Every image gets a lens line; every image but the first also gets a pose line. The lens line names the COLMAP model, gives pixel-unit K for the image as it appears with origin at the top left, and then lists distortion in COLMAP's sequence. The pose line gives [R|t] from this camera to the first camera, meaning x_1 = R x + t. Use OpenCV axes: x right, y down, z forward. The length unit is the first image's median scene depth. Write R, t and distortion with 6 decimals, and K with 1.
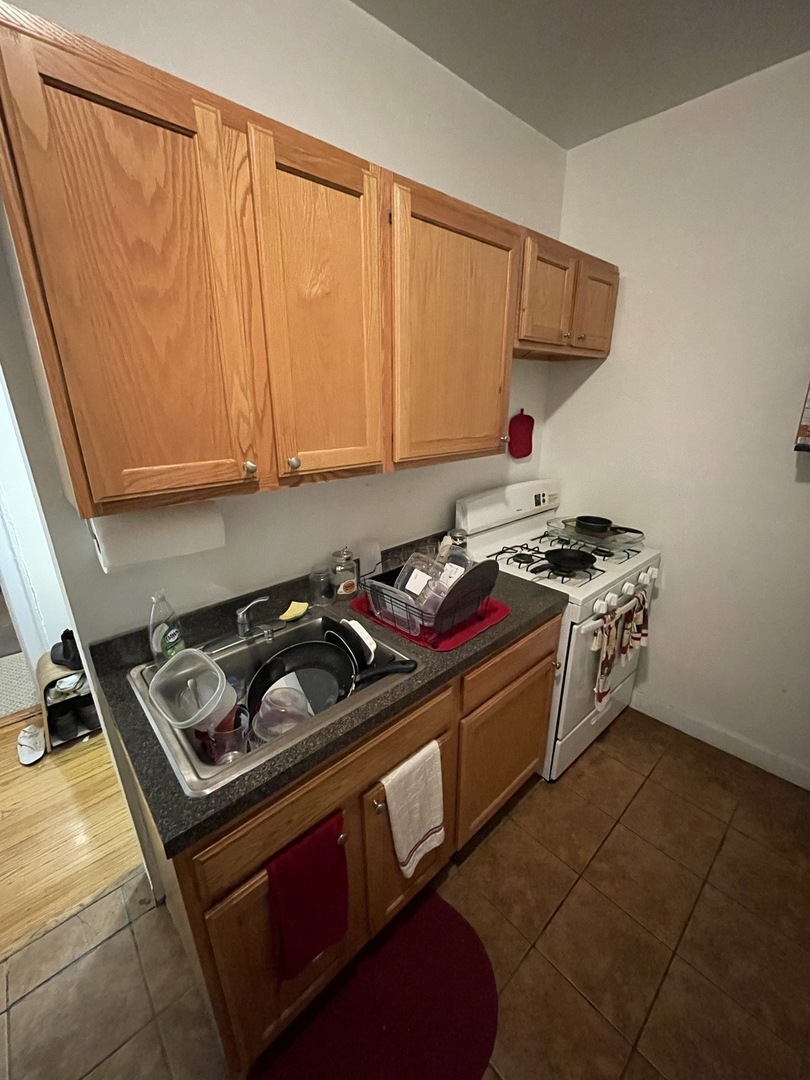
lens RADIAL K [[437.3, 0, 406.9], [0, 437.3, 535.9], [0, 0, 1]] dist [-0.001407, -0.000293]
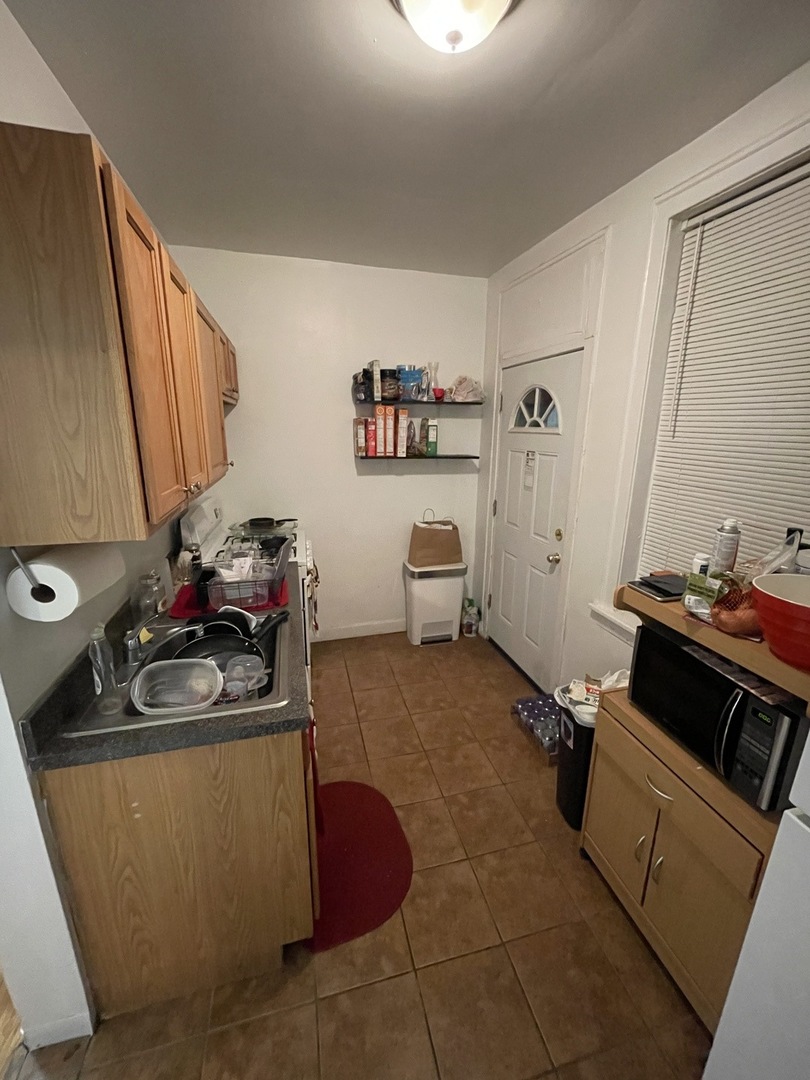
lens RADIAL K [[437.3, 0, 402.6], [0, 437.3, 539.4], [0, 0, 1]] dist [-0.001407, -0.000293]
pose [[0.472887, -0.213842, 0.854780, -0.611922], [0.268072, 0.959033, 0.091619, 0.018181], [-0.839354, 0.185817, 0.510839, -0.072182]]
